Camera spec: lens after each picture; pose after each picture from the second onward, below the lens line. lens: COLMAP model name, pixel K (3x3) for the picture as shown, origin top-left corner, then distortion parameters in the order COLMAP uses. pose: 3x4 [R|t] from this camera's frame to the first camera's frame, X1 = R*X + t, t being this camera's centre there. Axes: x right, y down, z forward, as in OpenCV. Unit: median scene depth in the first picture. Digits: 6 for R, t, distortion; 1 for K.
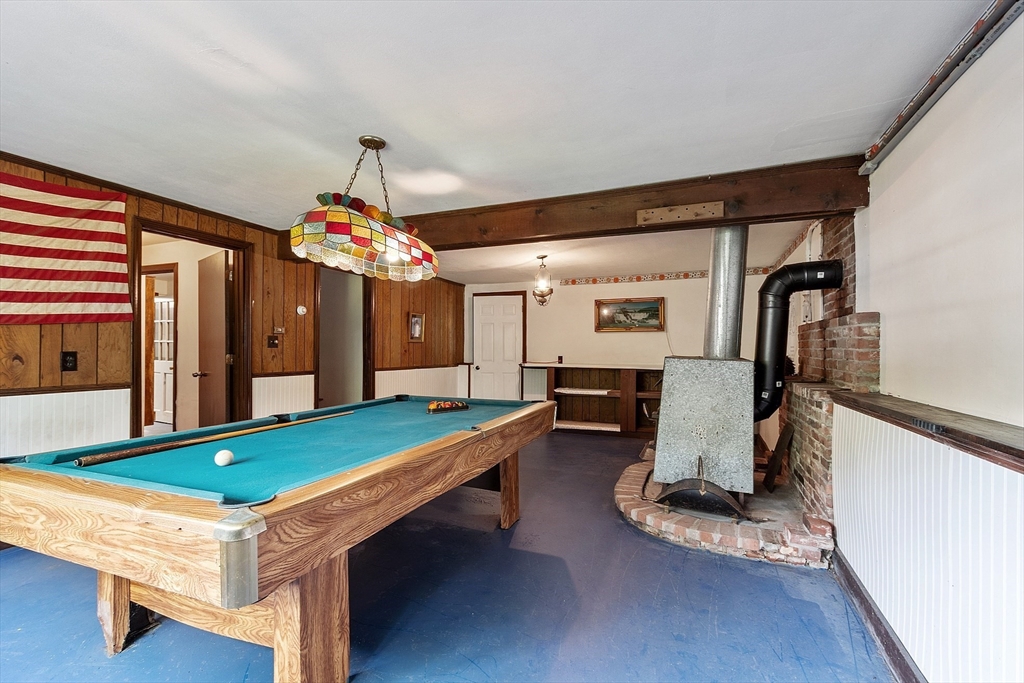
lens RADIAL K [[435.7, 0, 513.8], [0, 435.7, 358.1], [0, 0, 1]] dist [0.002080, 0.000406]
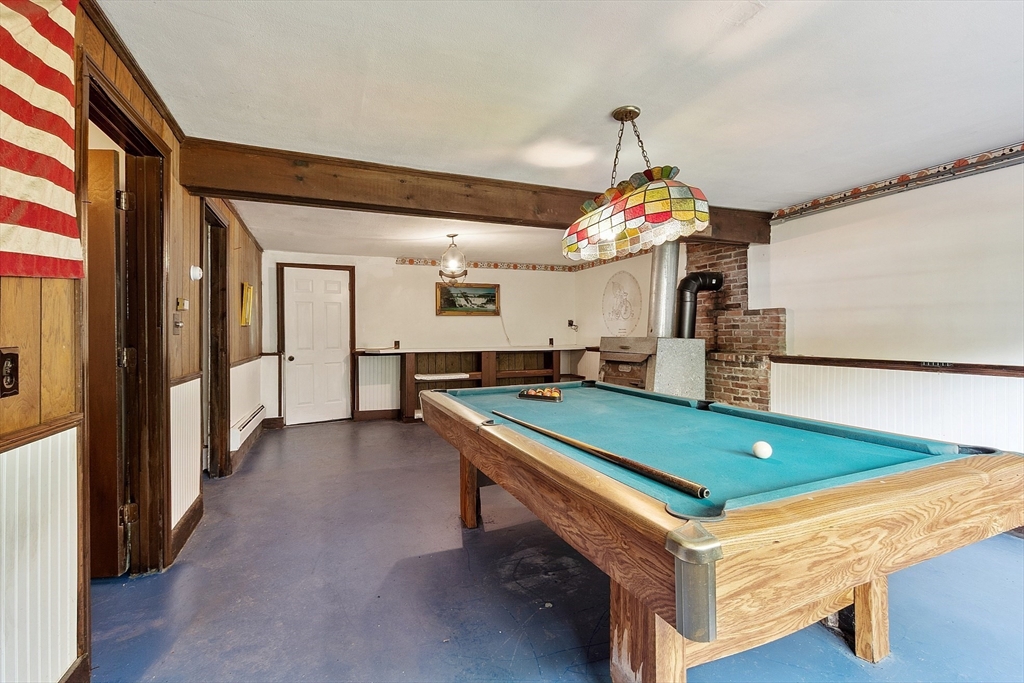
lens RADIAL K [[449.2, 0, 514.8], [0, 449.2, 341.1], [0, 0, 1]] dist [0.000453, 0.000474]
pose [[0.723179, -0.023277, 0.690269, -0.513470], [0.025434, 0.999652, 0.007063, -0.006382], [-0.690193, 0.012449, 0.723519, 0.203452]]
